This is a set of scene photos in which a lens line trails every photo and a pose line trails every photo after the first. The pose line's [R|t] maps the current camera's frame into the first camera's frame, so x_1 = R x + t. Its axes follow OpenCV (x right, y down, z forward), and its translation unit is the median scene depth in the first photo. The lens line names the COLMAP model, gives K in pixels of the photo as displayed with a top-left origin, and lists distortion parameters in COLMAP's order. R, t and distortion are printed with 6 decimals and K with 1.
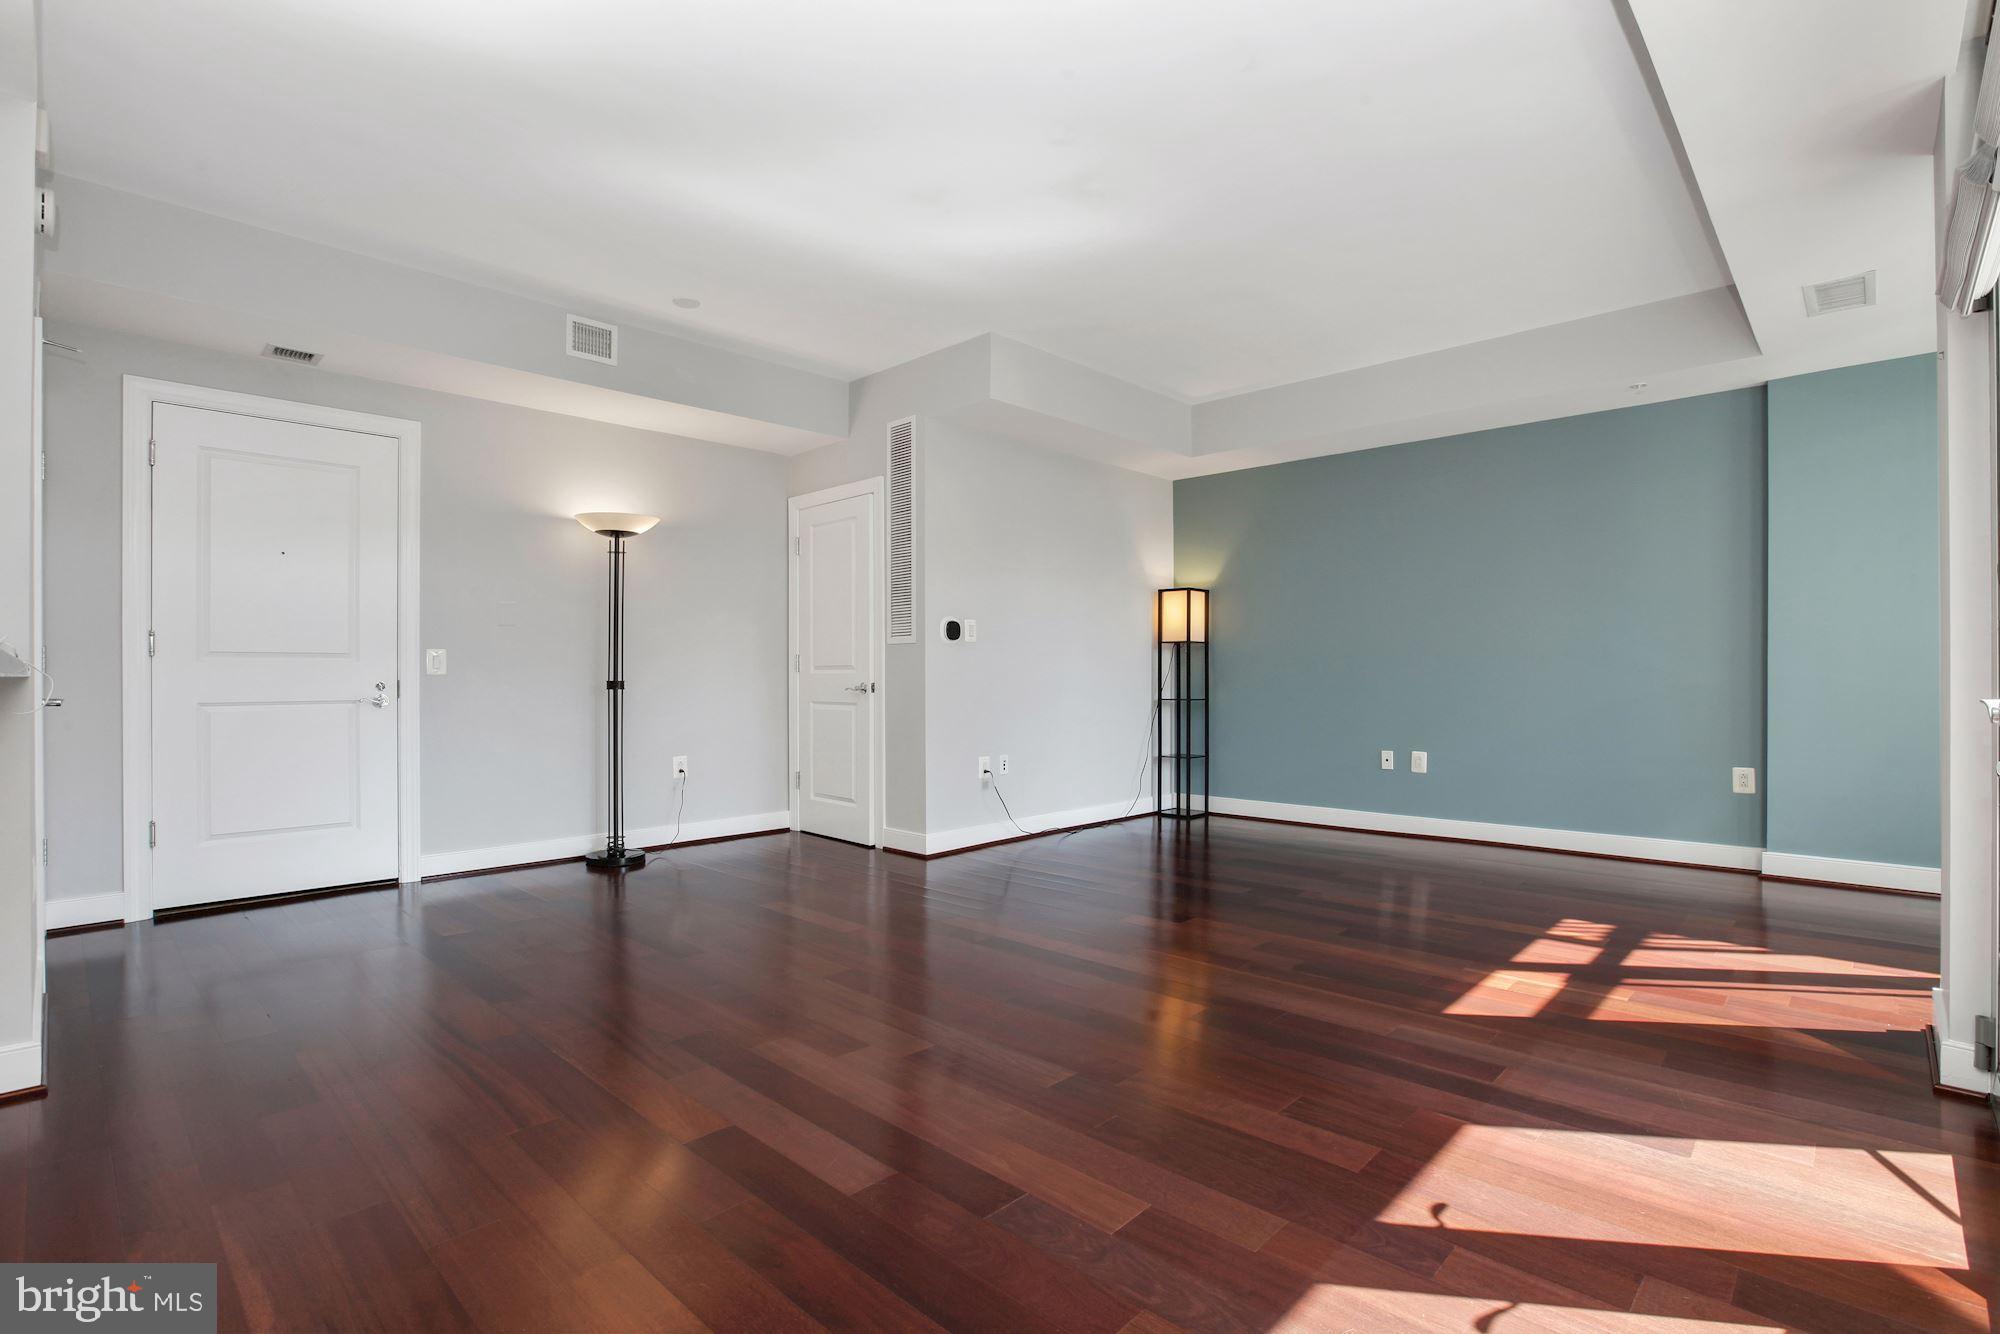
lens RADIAL K [[942.8, 0, 1000.0], [0, 942.8, 667.0], [0, 0, 1]] dist [-0.041478, 0.000517]
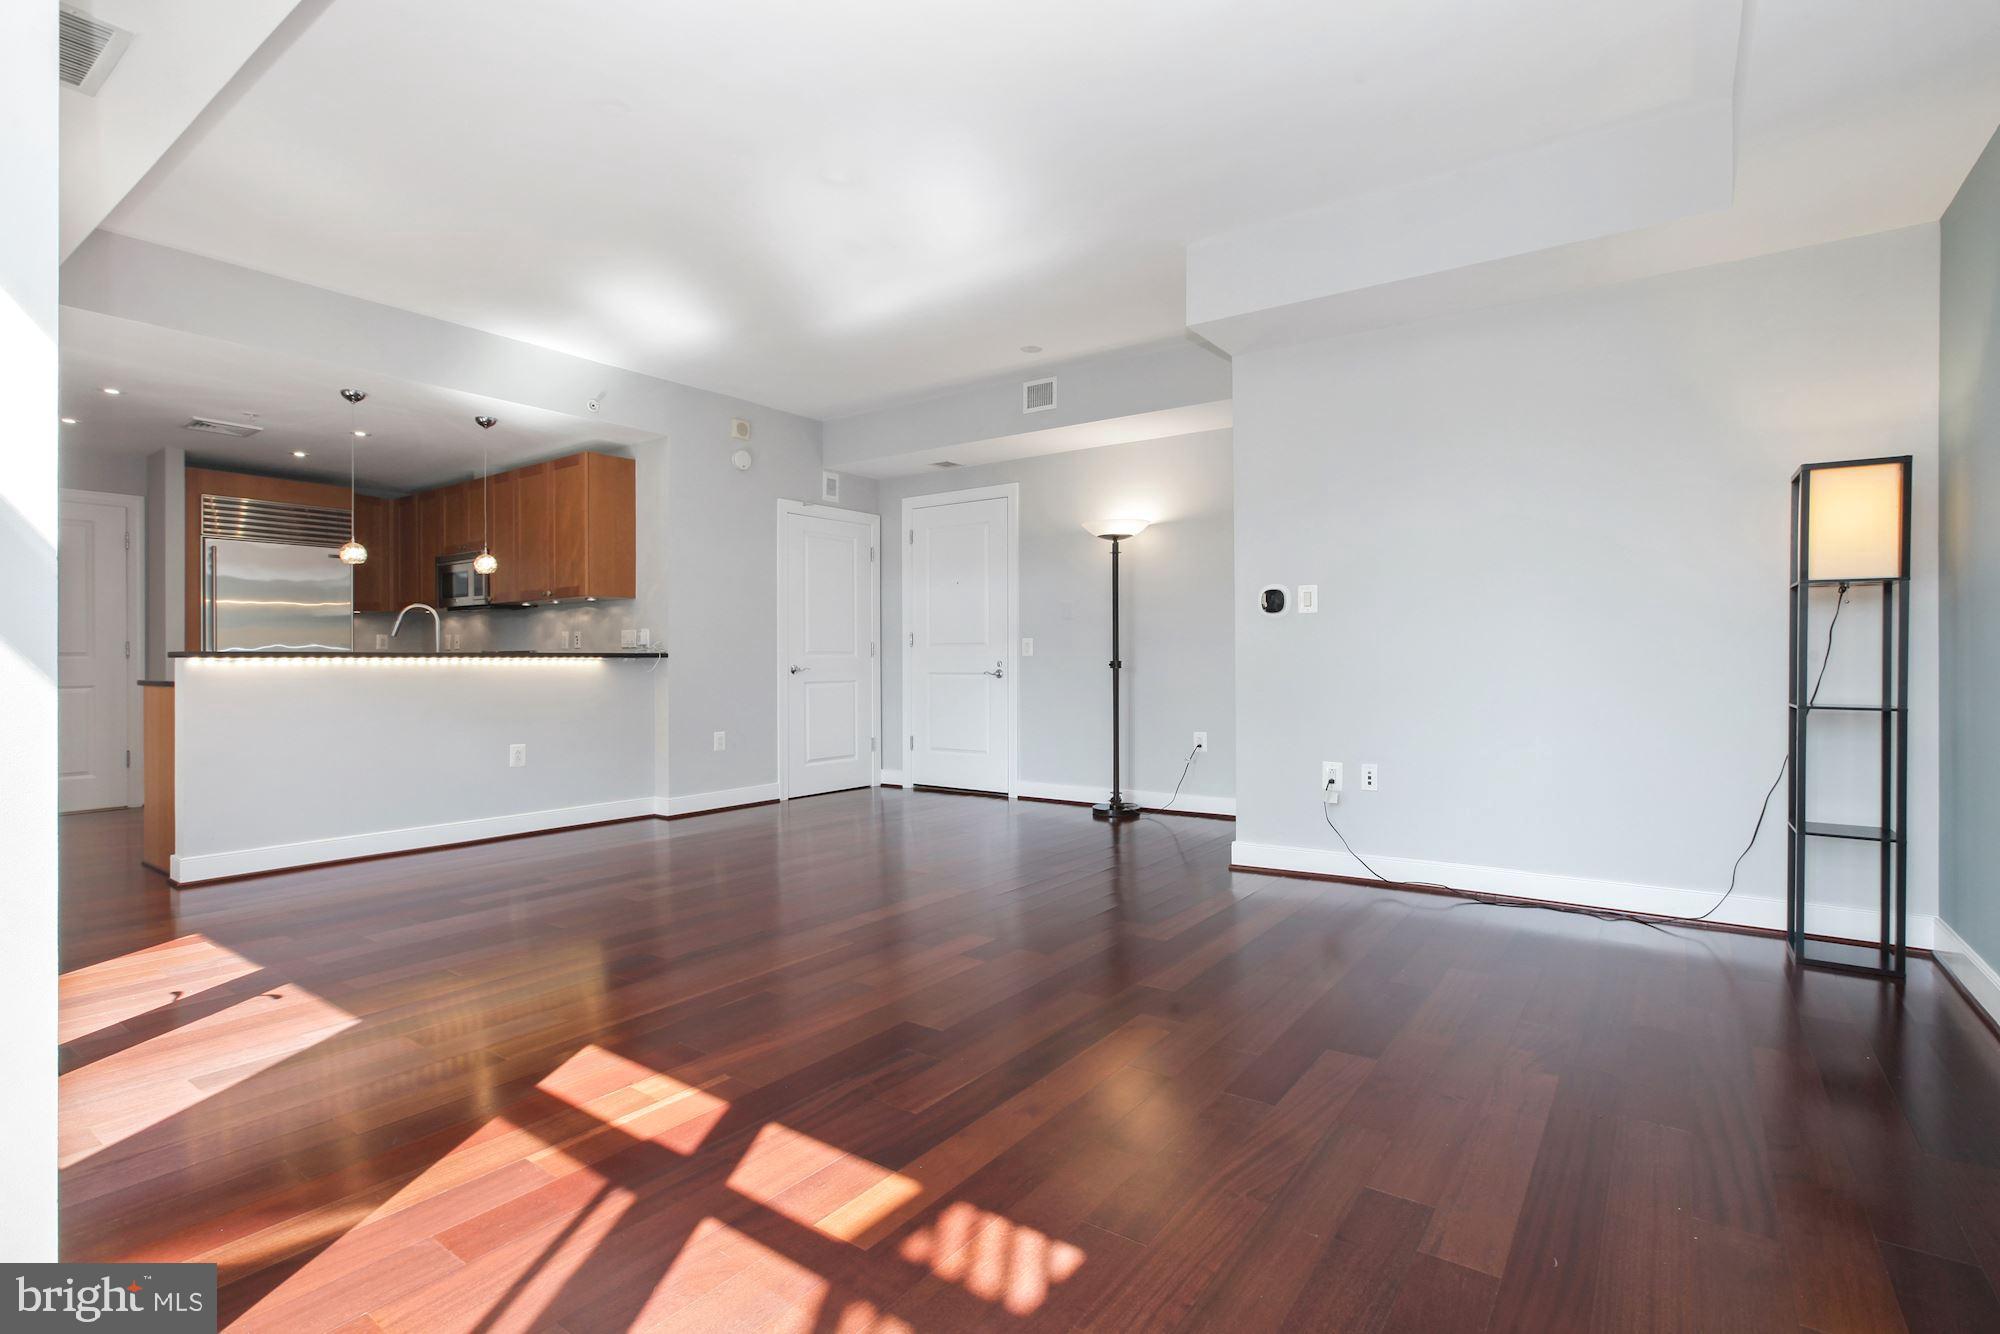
lens RADIAL K [[941.0, 0, 997.7], [0, 941.0, 657.2], [0, 0, 1]] dist [-0.019643, 0.000357]
pose [[0.145893, -0.000650, -0.989300, 0.752991], [0.008861, 0.999961, 0.000650, 0.007990], [0.989261, -0.008861, 0.145893, 0.676640]]
